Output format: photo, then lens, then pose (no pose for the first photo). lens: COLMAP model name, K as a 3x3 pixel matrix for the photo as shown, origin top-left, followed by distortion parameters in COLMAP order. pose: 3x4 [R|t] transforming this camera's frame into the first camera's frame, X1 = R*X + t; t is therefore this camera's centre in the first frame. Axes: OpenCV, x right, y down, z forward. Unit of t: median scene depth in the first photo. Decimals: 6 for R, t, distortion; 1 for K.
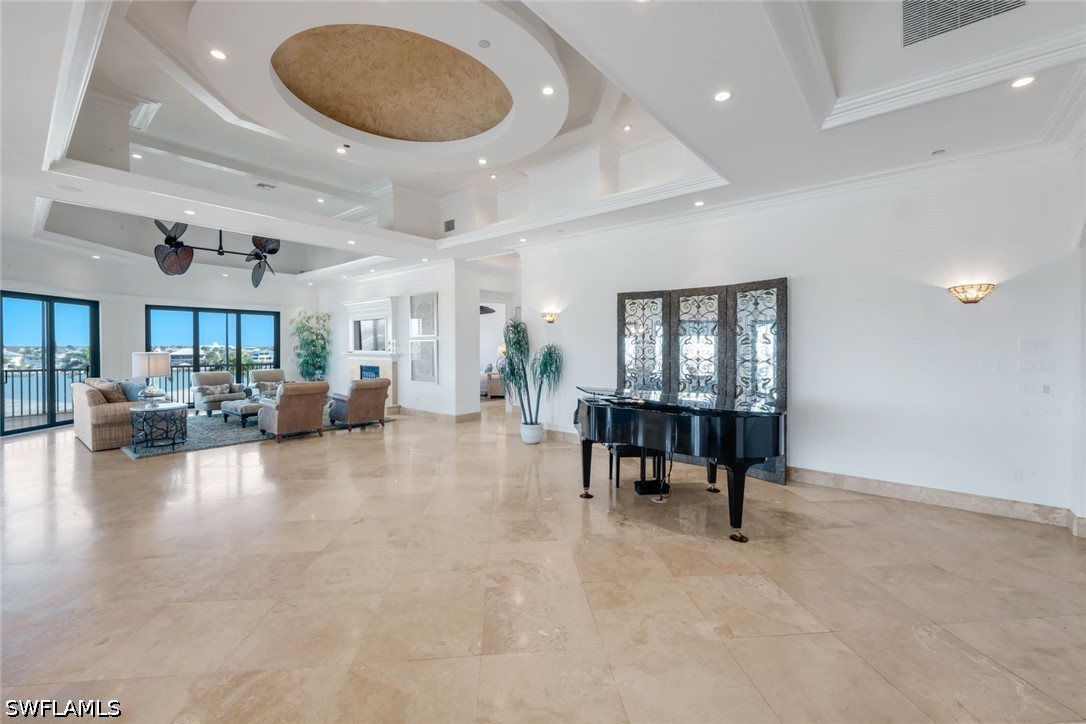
lens RADIAL K [[438.5, 0, 544.6], [0, 438.5, 353.4], [0, 0, 1]] dist [-0.000824, 0.000222]
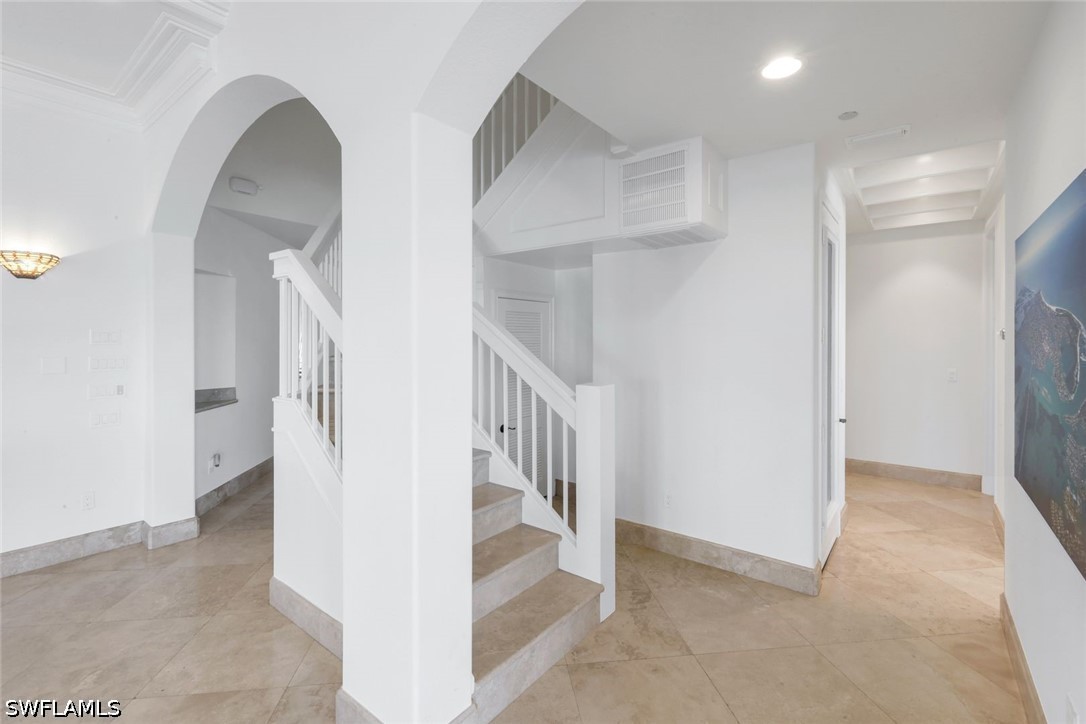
lens RADIAL K [[481.7, 0, 541.0], [0, 481.7, 342.0], [0, 0, 1]] dist [0.000351, 0.000311]
pose [[-0.031822, -0.001744, 0.999492, 0.669809], [0.007128, 0.999973, 0.001972, -0.028120], [-0.999468, 0.007187, -0.031808, 0.778046]]
